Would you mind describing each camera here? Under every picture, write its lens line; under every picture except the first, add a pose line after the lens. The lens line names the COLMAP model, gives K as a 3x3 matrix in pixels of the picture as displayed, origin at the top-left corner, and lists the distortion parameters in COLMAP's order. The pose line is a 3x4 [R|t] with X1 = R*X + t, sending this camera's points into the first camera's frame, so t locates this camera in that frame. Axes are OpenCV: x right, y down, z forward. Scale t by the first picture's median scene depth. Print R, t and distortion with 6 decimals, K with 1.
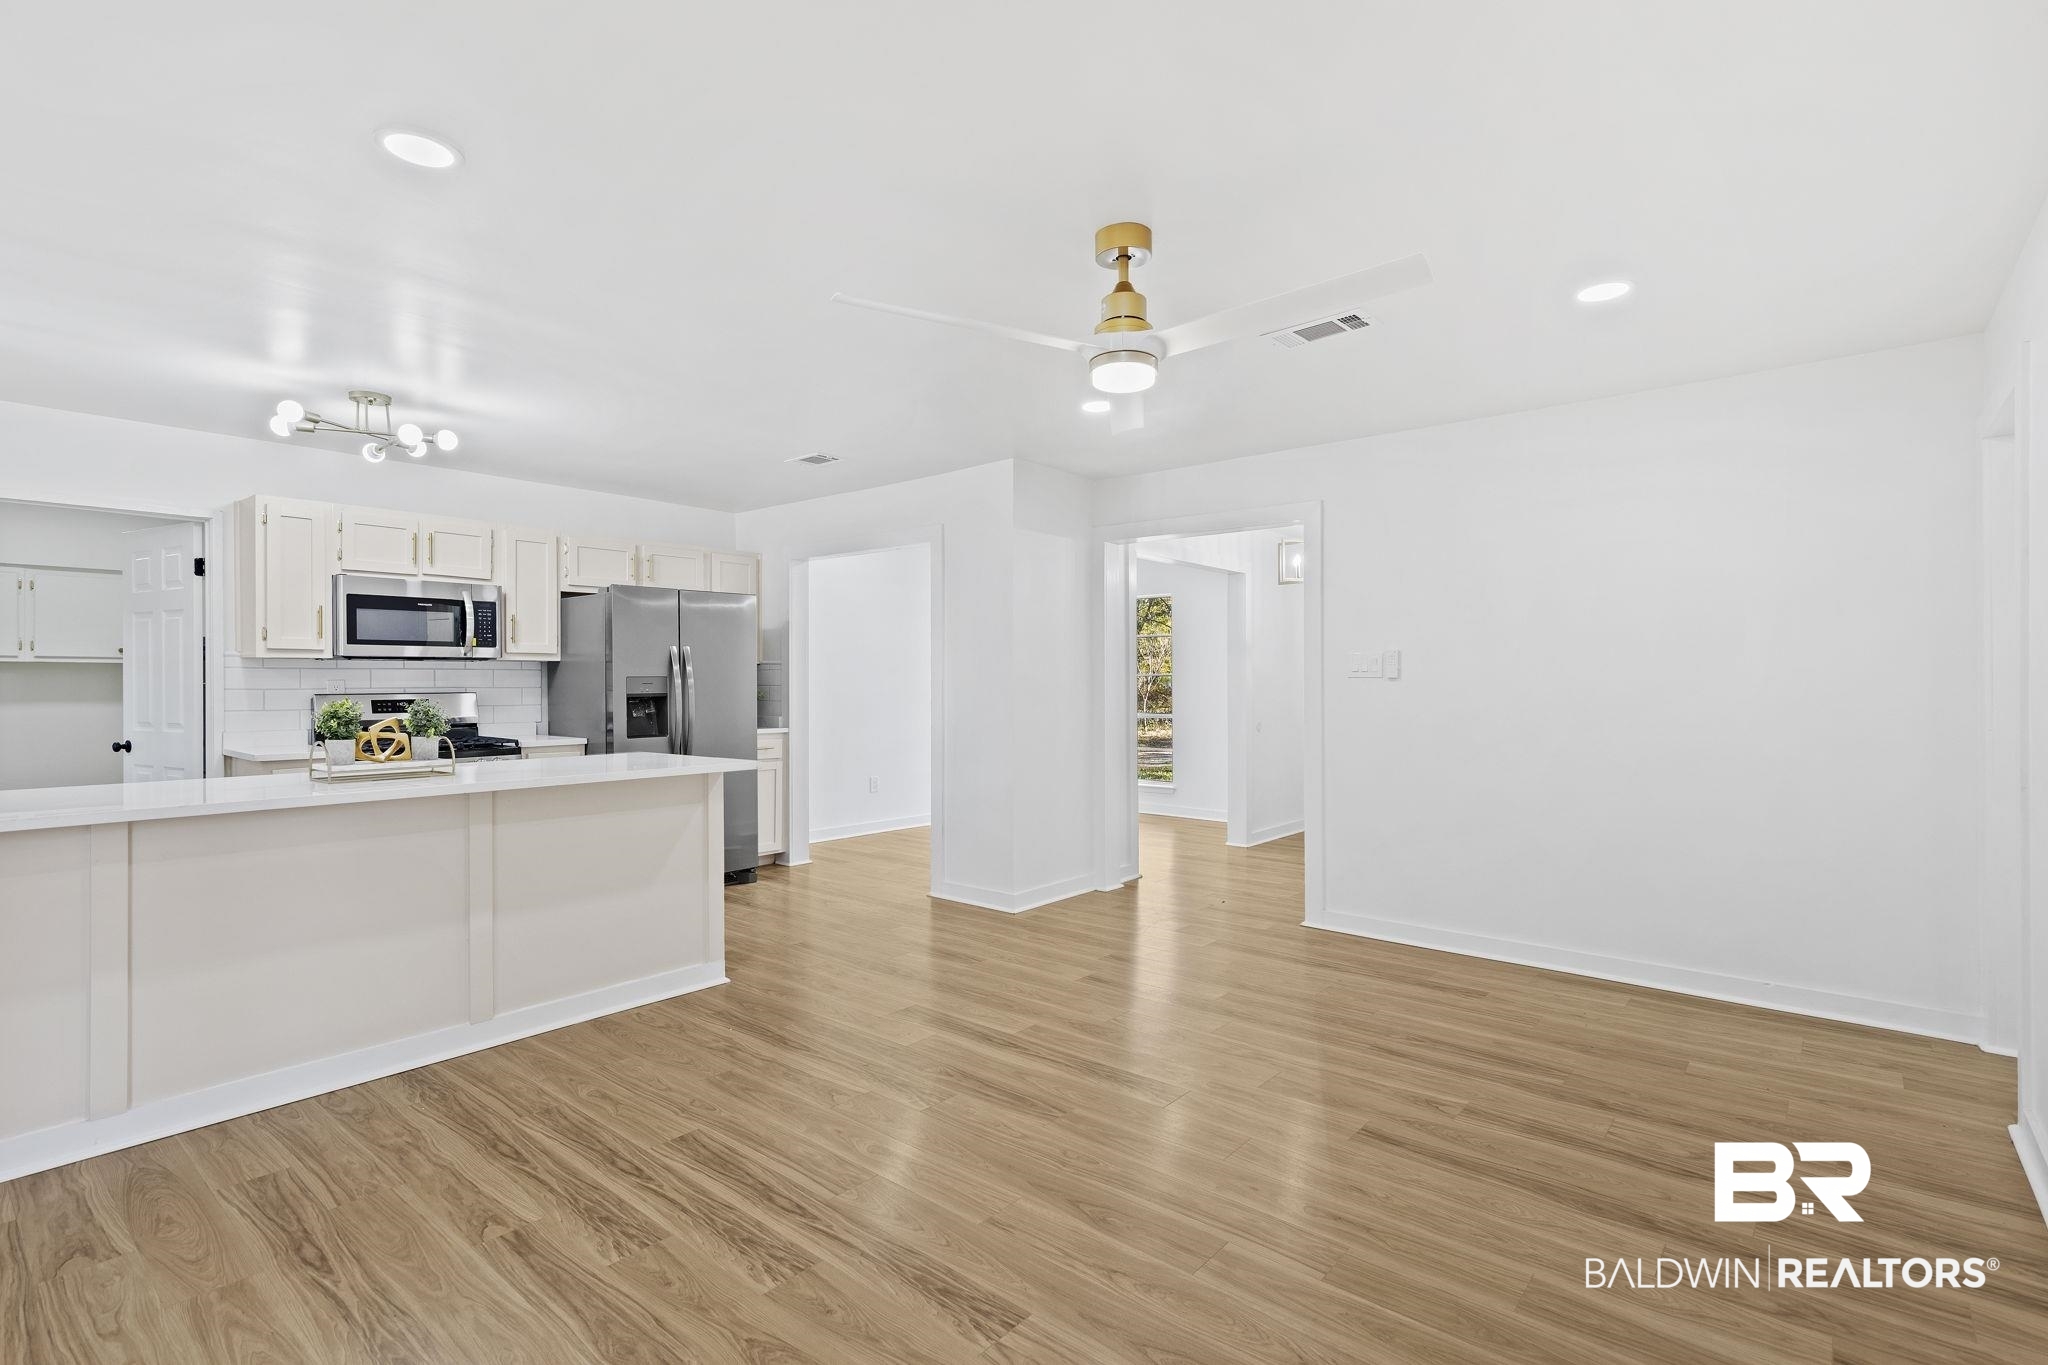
lens RADIAL K [[955.3, 0, 1019.0], [0, 955.3, 687.4], [0, 0, 1]] dist [0.006960, 0.000149]
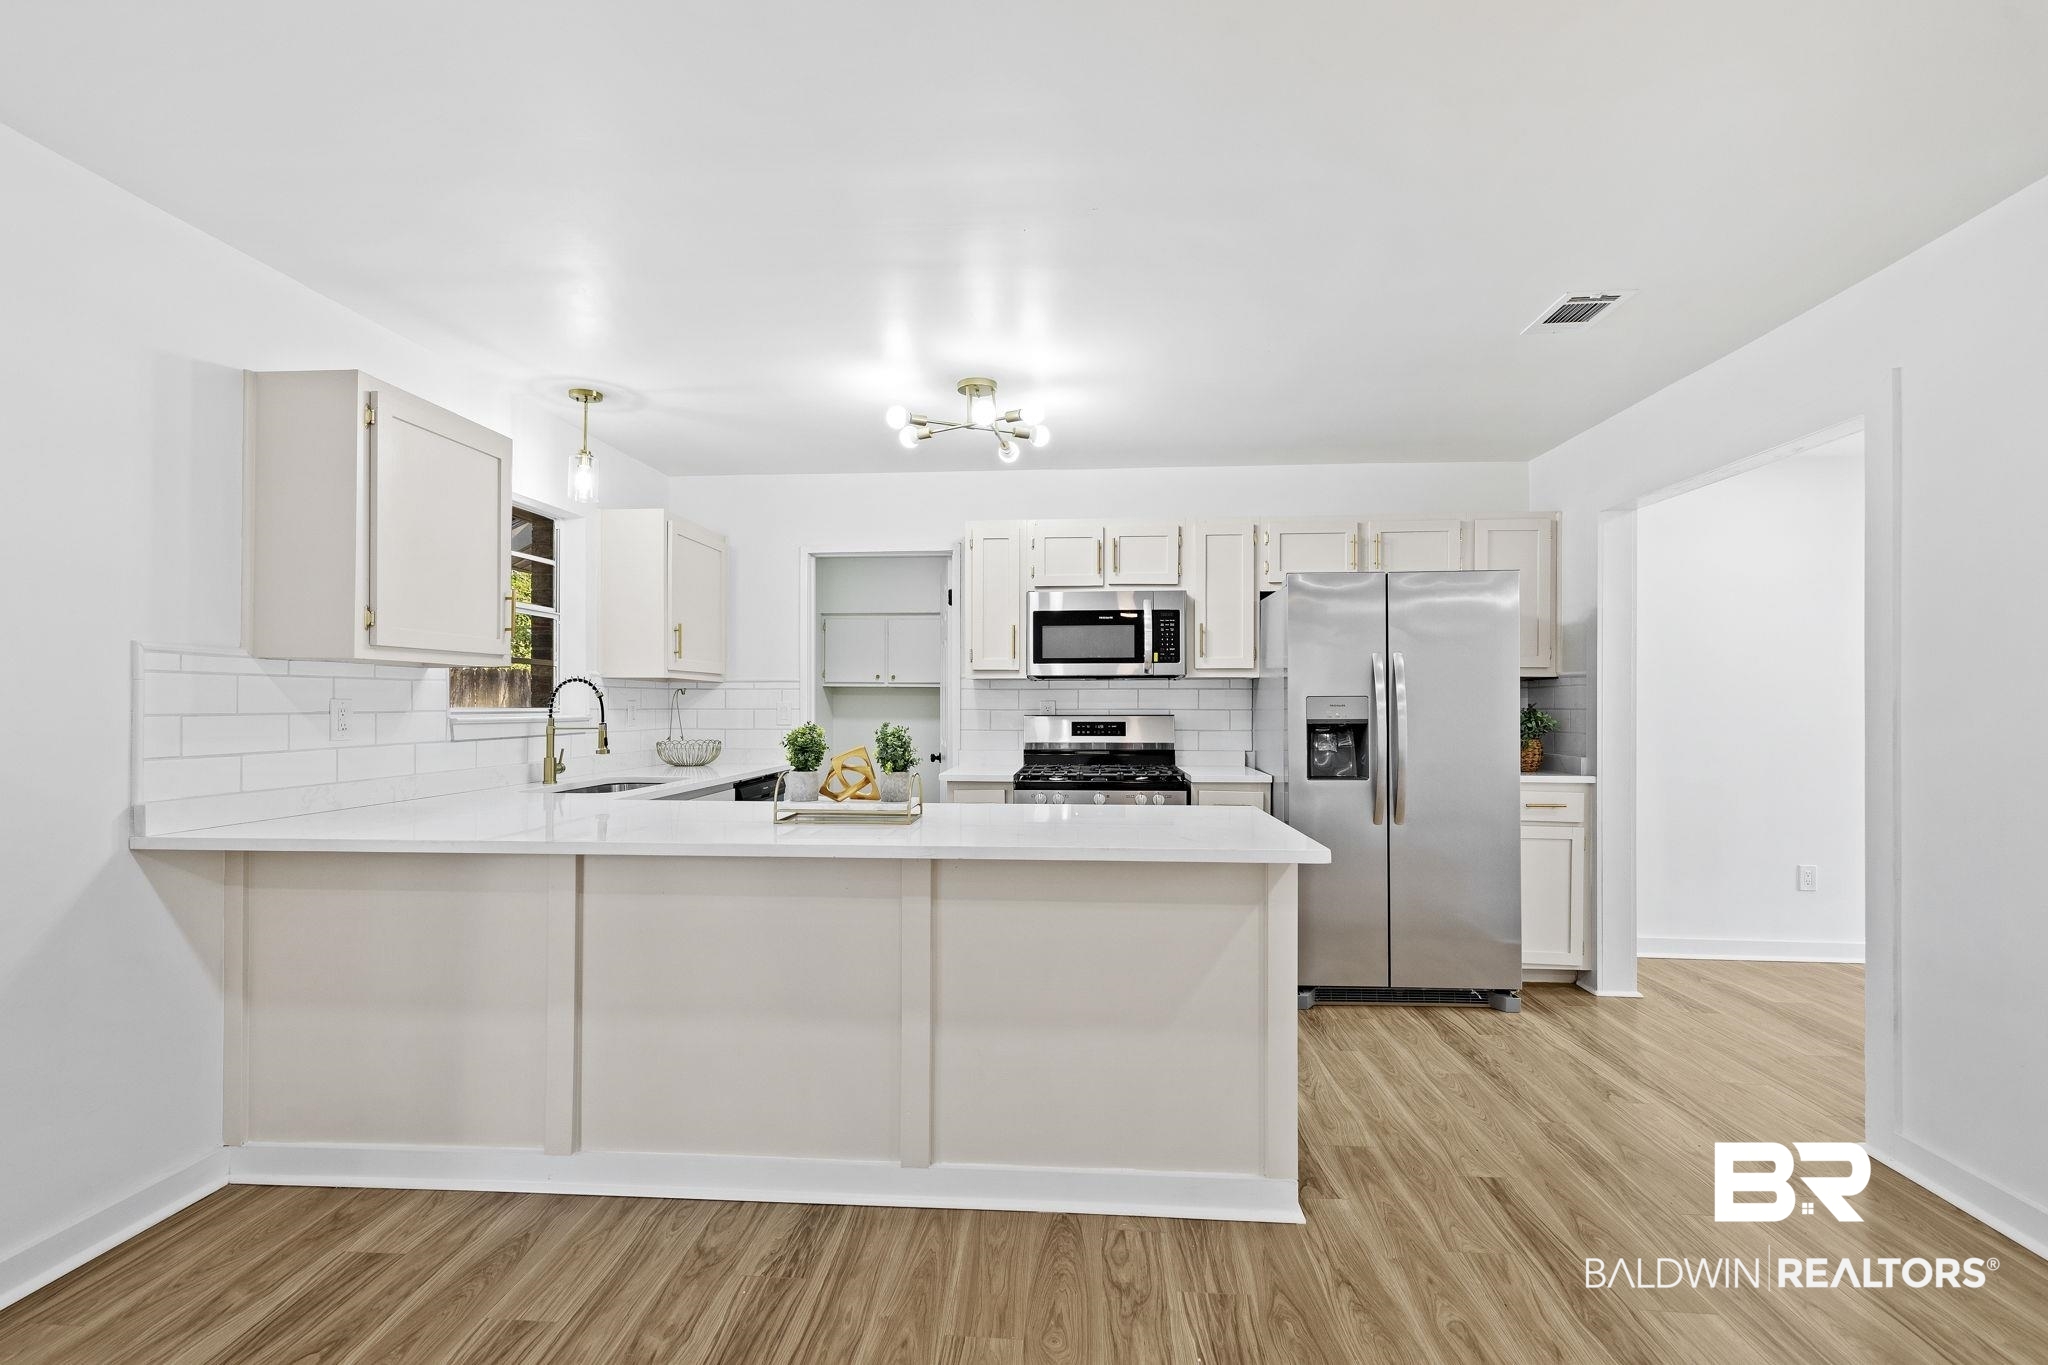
lens RADIAL K [[915.7, 0, 1025.4], [0, 915.7, 698.1], [0, 0, 1]] dist [0.004545, 0.000408]
pose [[0.590546, -0.003123, -0.806998, 0.036415], [-0.007055, 0.999934, -0.009033, -0.001795], [0.806973, 0.011028, 0.590485, 0.440756]]
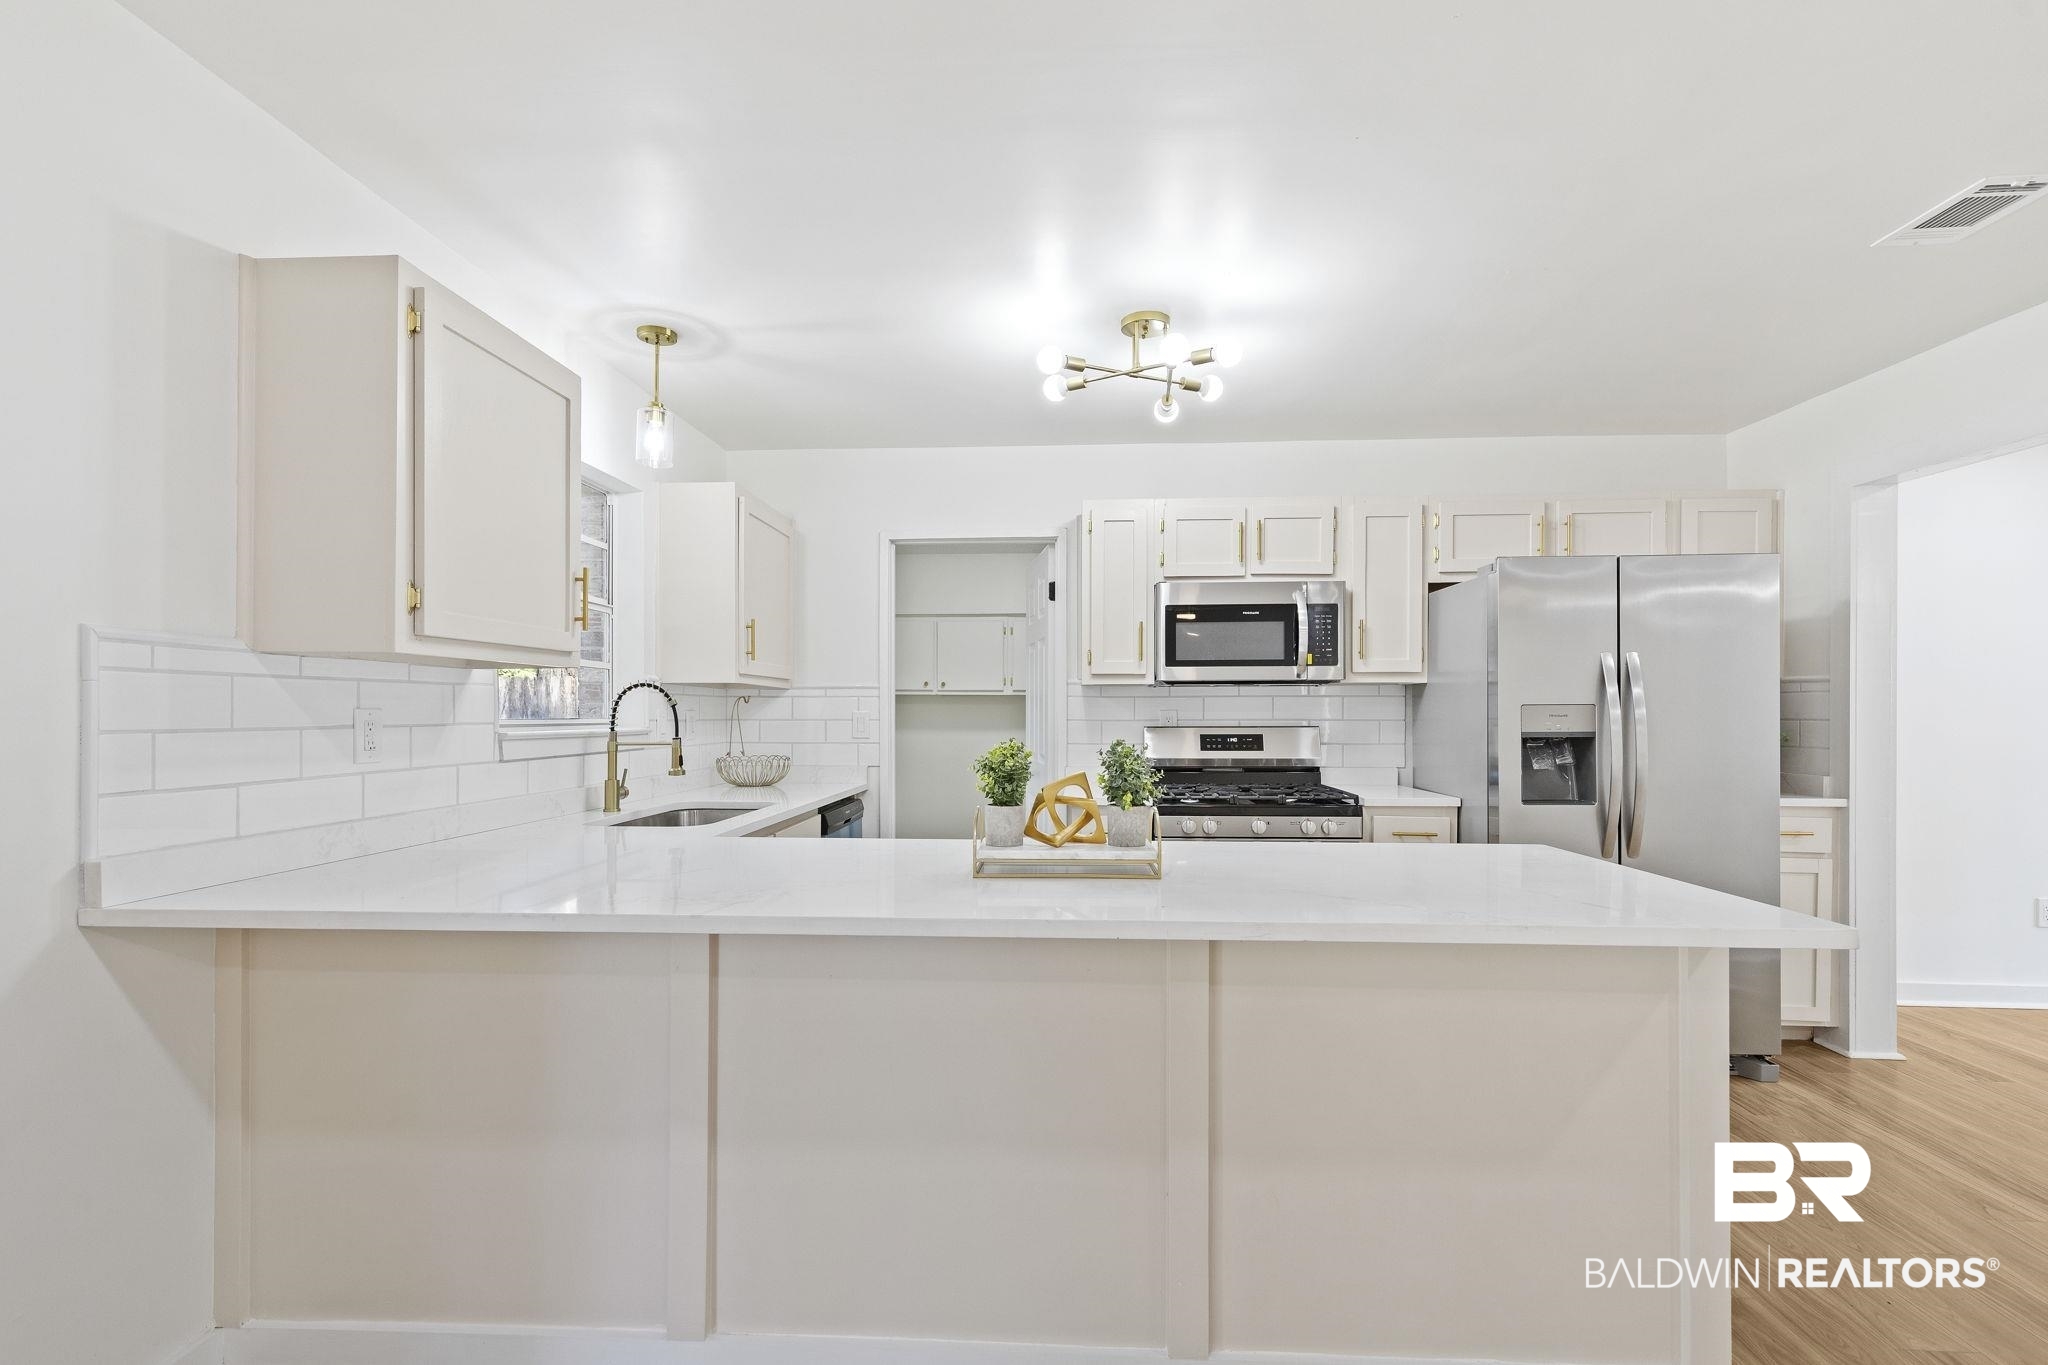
lens RADIAL K [[913.5, 0, 1026.3], [0, 913.5, 711.1], [0, 0, 1]] dist [0.005398, 0.000112]
pose [[0.604592, 0.000409, -0.796535, -0.144143], [-0.006656, 0.999968, -0.004538, -0.002235], [0.796508, 0.008045, 0.604575, 0.420604]]
